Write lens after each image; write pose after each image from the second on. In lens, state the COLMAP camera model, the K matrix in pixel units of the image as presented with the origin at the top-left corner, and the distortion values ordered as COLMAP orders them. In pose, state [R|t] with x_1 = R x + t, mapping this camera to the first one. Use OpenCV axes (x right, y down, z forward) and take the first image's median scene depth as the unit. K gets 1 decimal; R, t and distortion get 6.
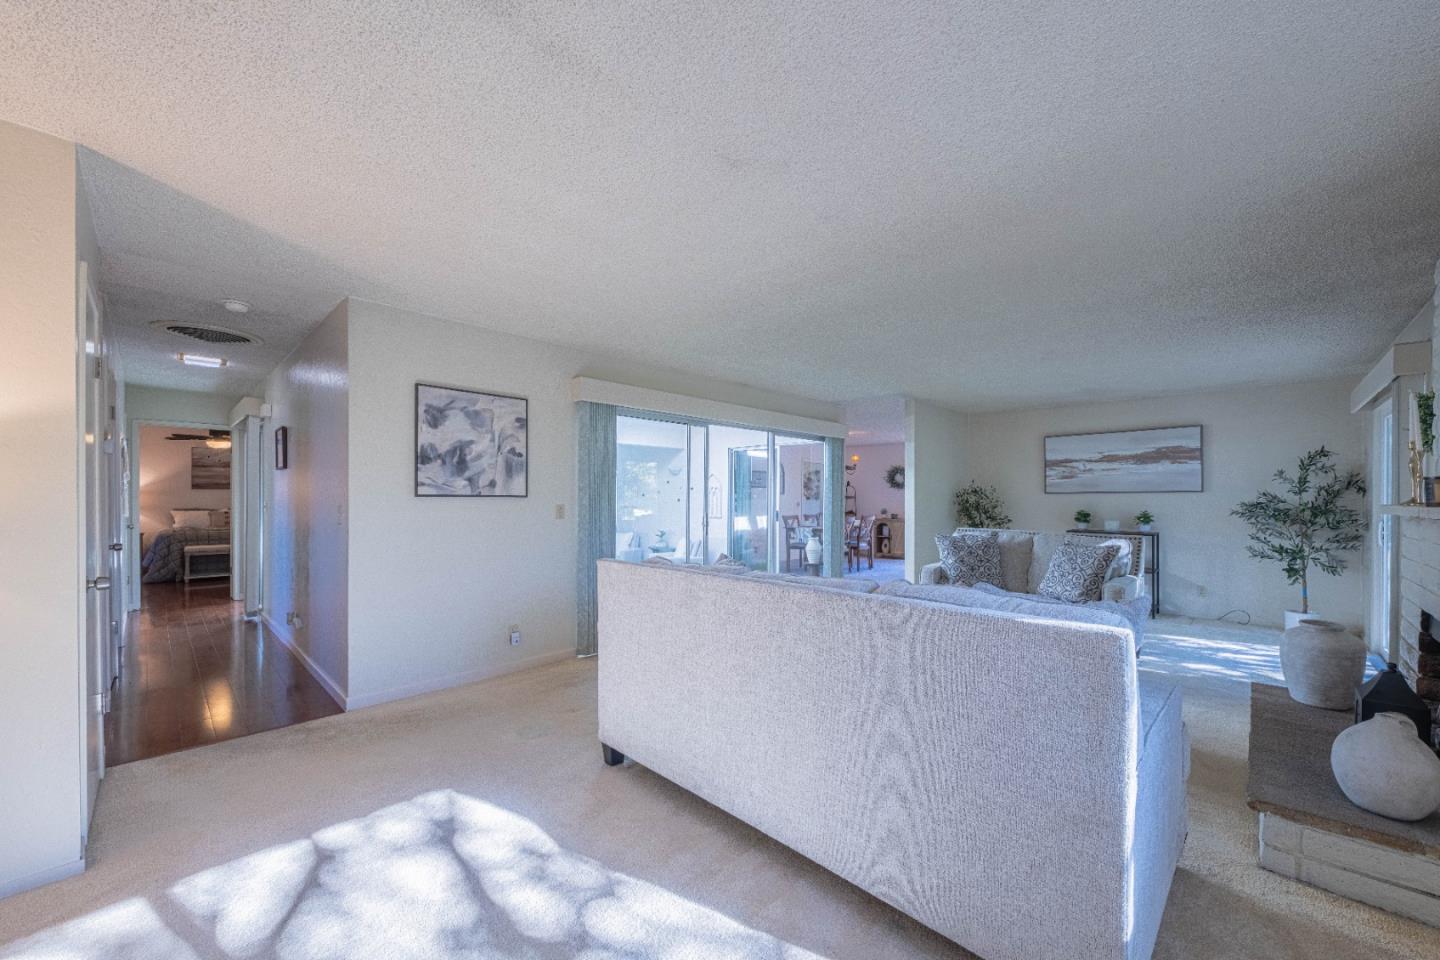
lens RADIAL K [[533.7, 0, 774.8], [0, 533.7, 487.2], [0, 0, 1]] dist [-0.001120, -0.000111]
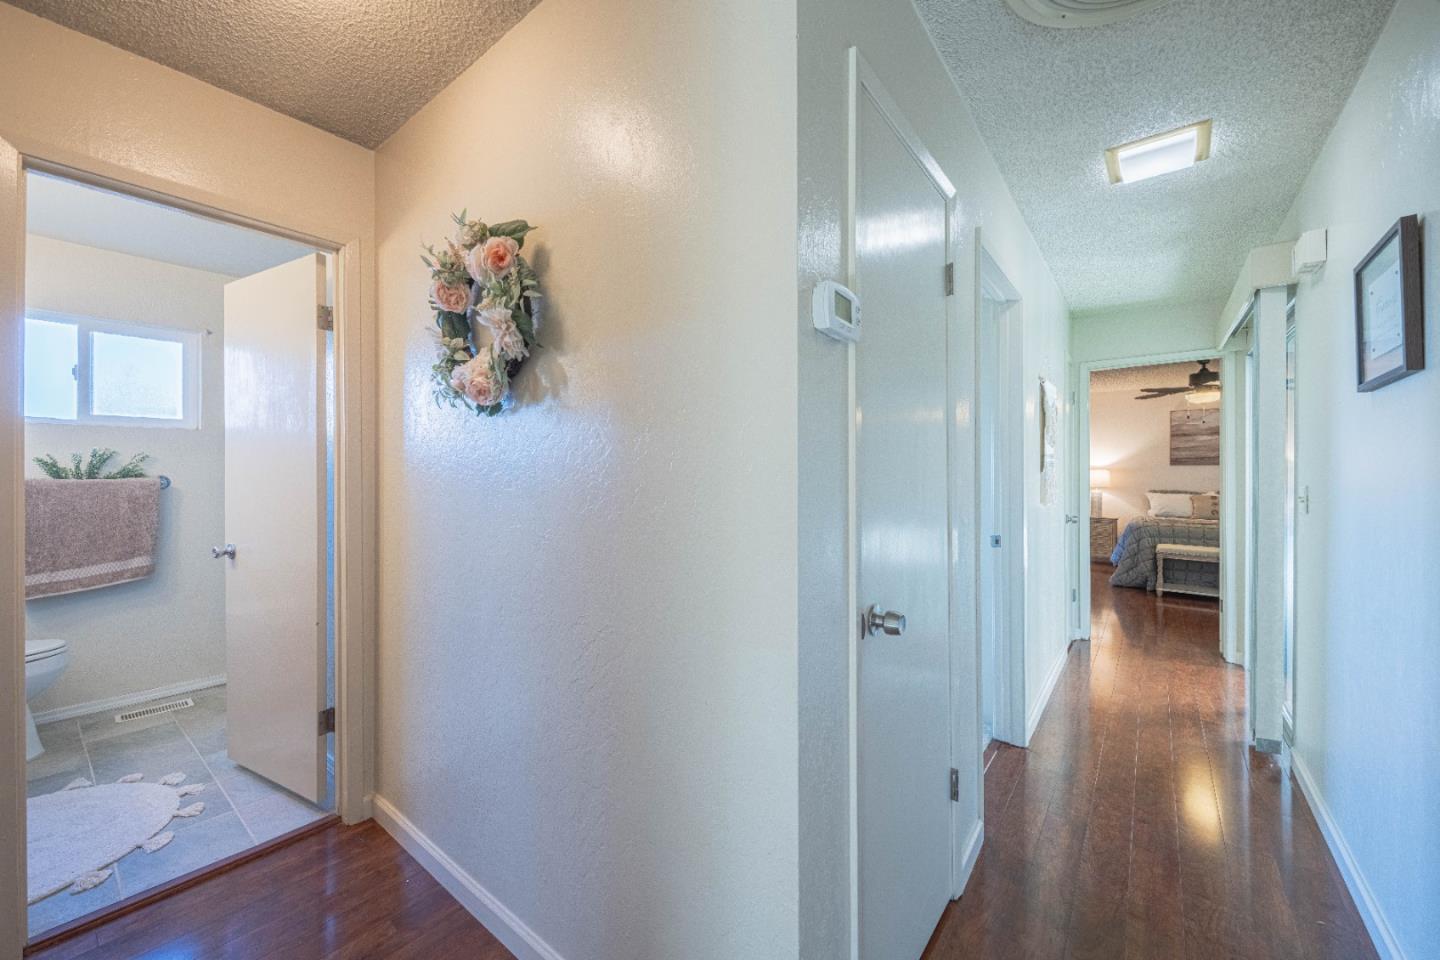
lens RADIAL K [[553.8, 0, 720.0], [0, 553.8, 480.0], [0, 0, 1]] dist [0.033865, 0.000092]
pose [[0.052295, 0.014474, -0.998527, -0.382204], [0.011964, 0.999814, 0.015119, 0.005695], [0.998560, -0.012737, 0.052112, 0.377492]]
